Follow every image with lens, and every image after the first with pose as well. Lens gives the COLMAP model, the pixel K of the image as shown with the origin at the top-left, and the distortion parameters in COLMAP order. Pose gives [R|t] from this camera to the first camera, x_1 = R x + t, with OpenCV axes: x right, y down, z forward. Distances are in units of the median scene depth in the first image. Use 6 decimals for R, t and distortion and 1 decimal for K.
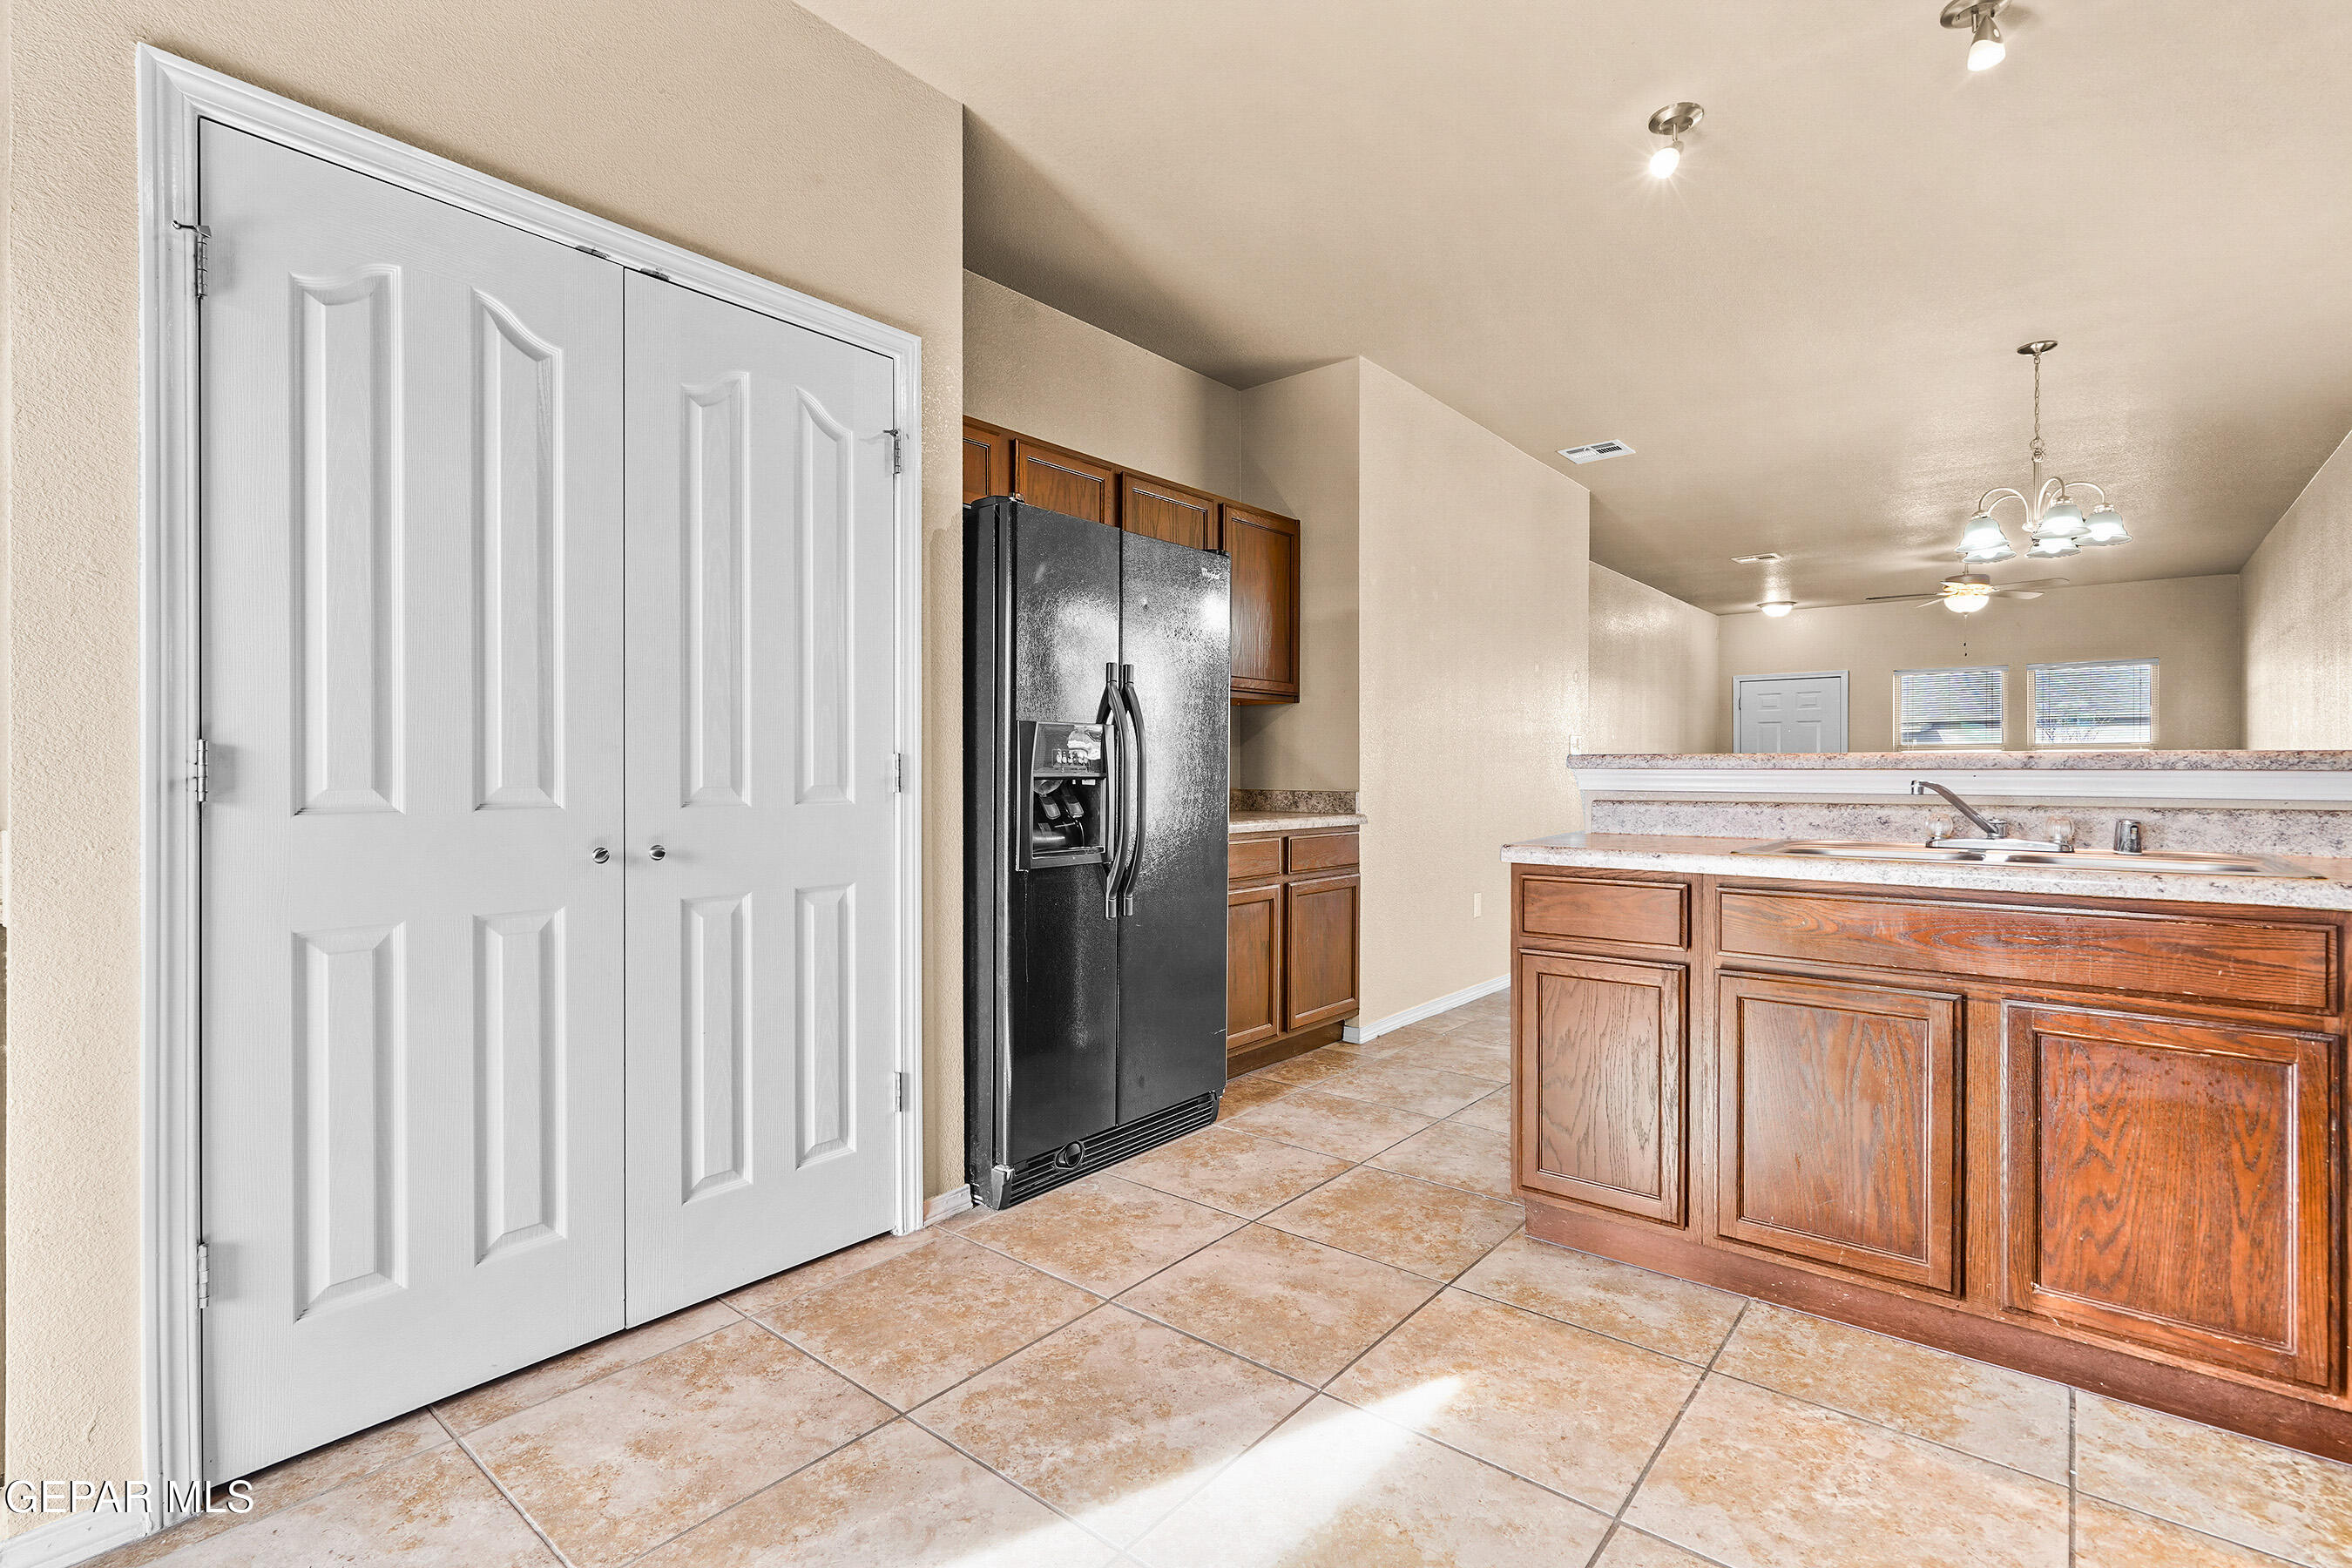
lens RADIAL K [[1086.6, 0, 1172.1], [0, 1086.6, 780.7], [0, 0, 1]] dist [-0.000005, -0.000090]
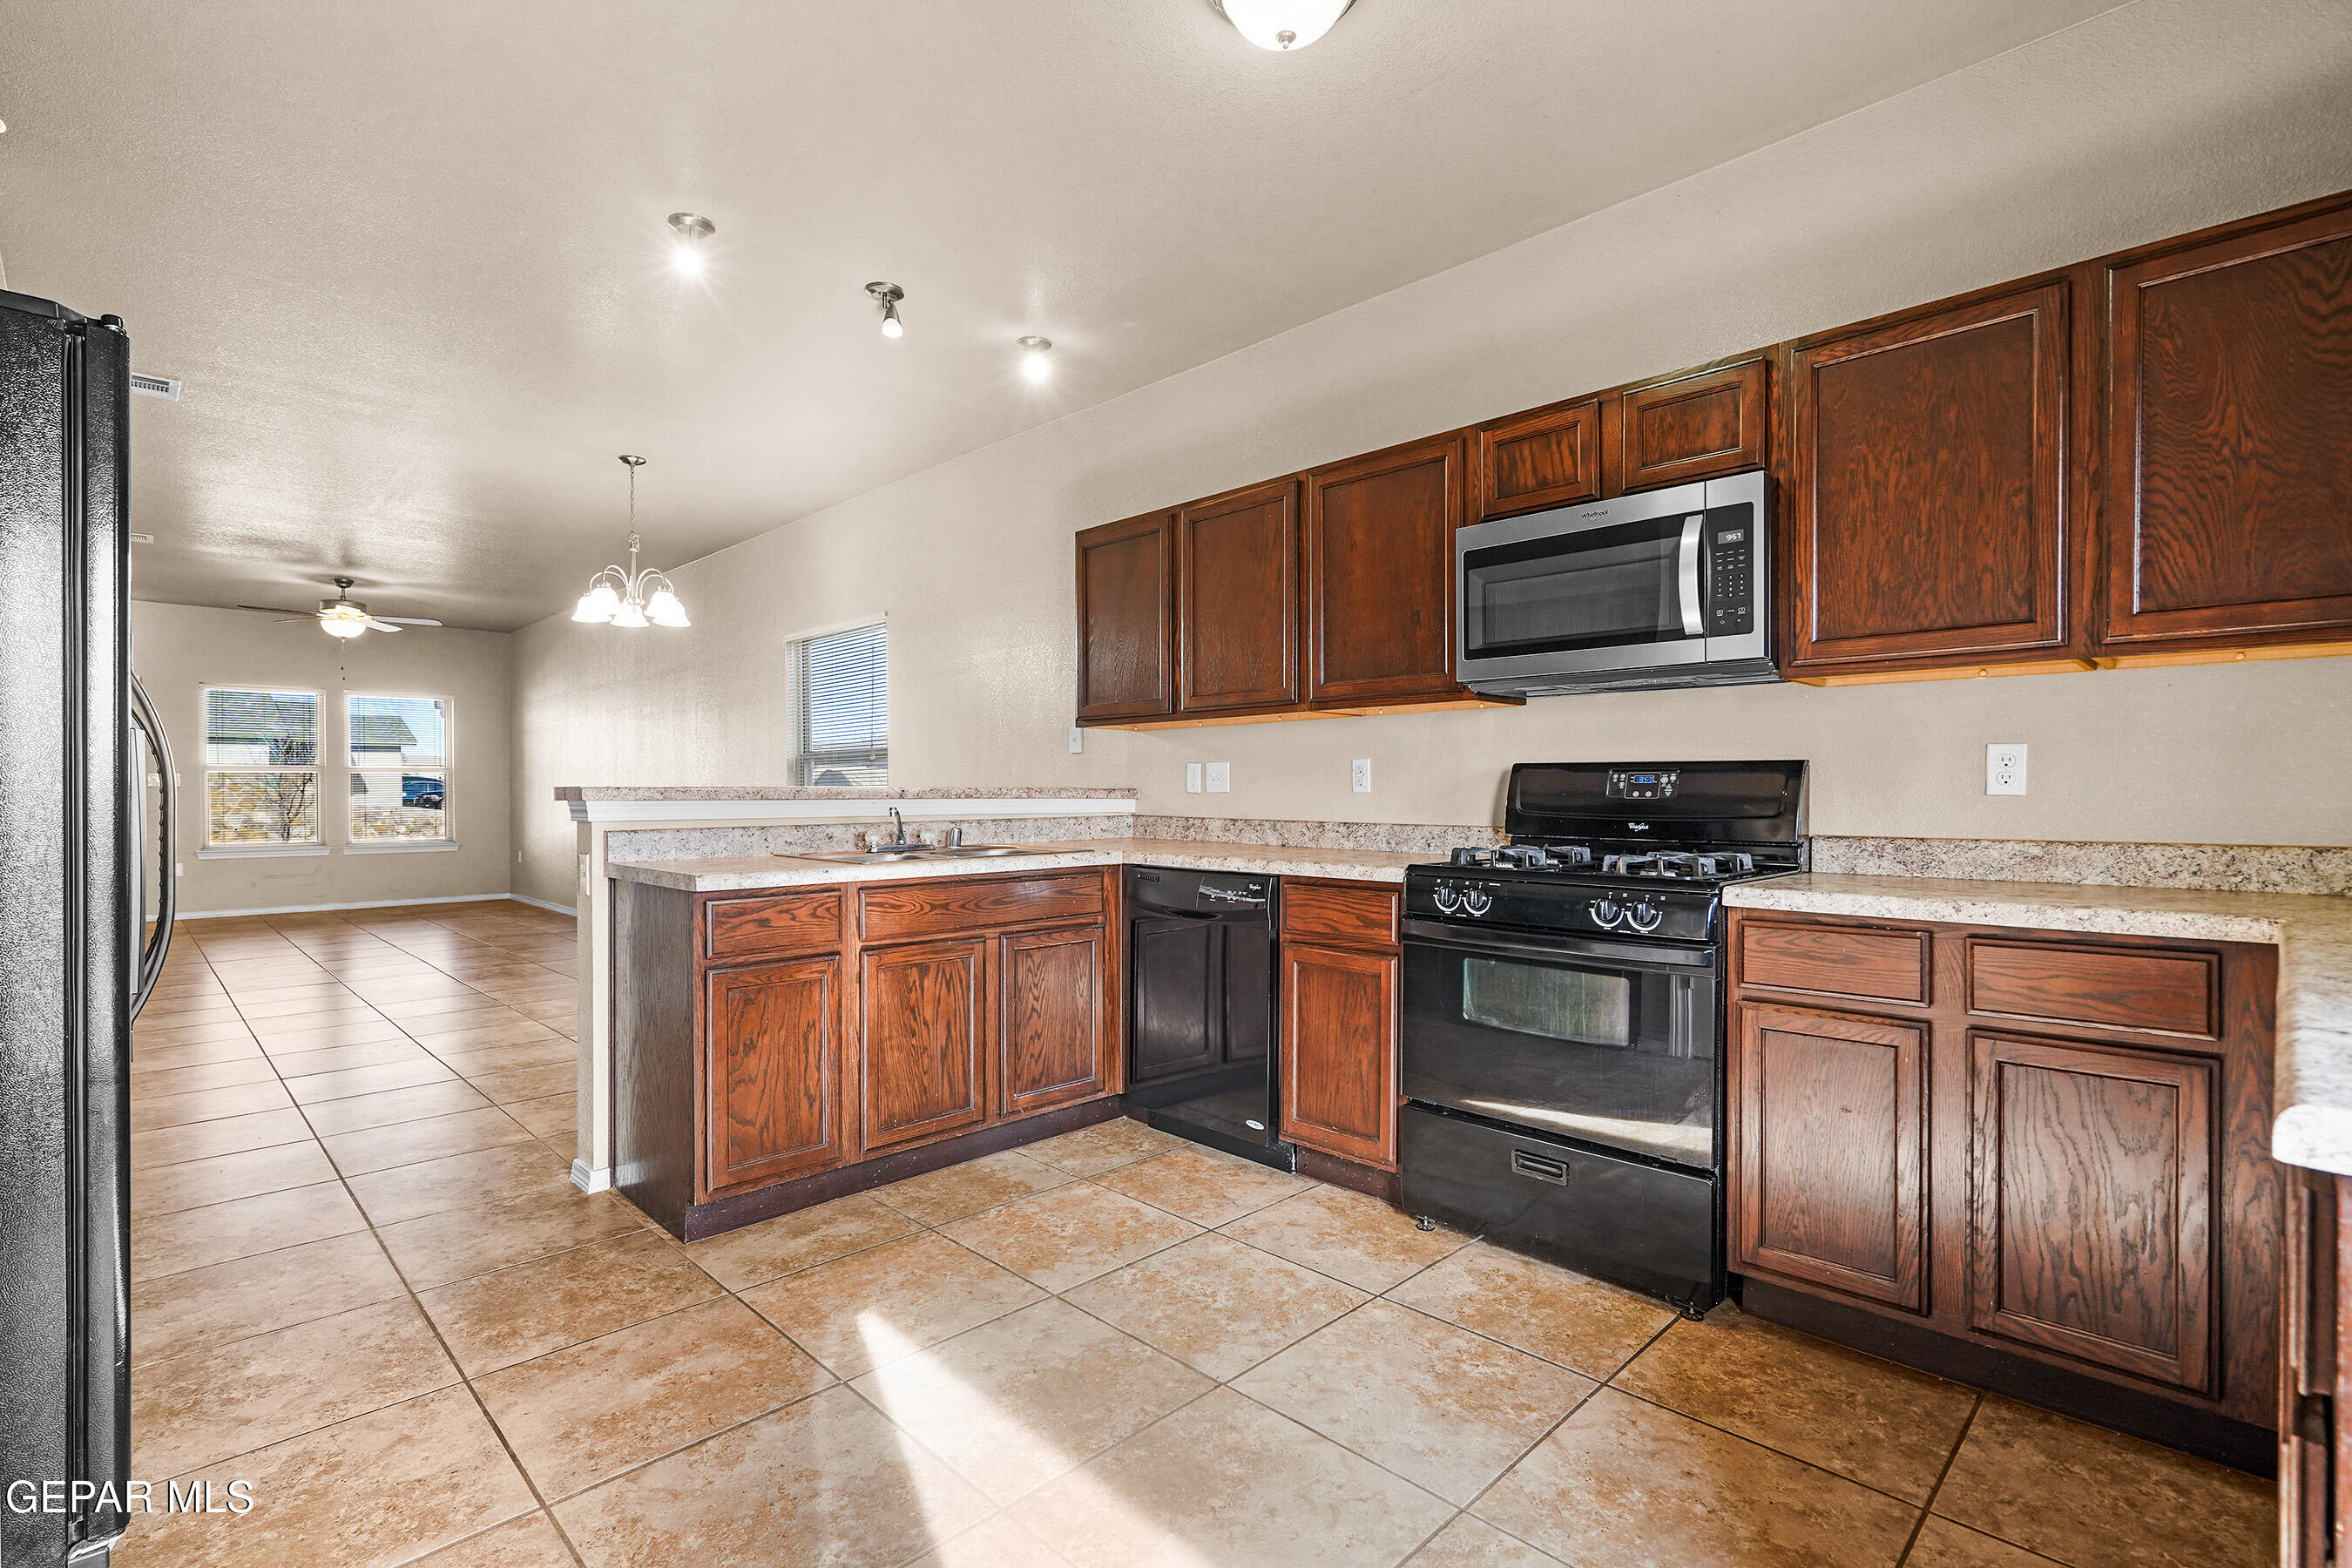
lens RADIAL K [[1094.9, 0, 1176.0], [0, 1094.9, 784.0], [0, 0, 1]] dist [0.000005, 0.000031]
pose [[0.094132, 0.000746, 0.995559, -0.782464], [0.009447, 0.999954, -0.001642, -0.025884], [-0.995515, 0.009560, 0.094121, 0.476196]]
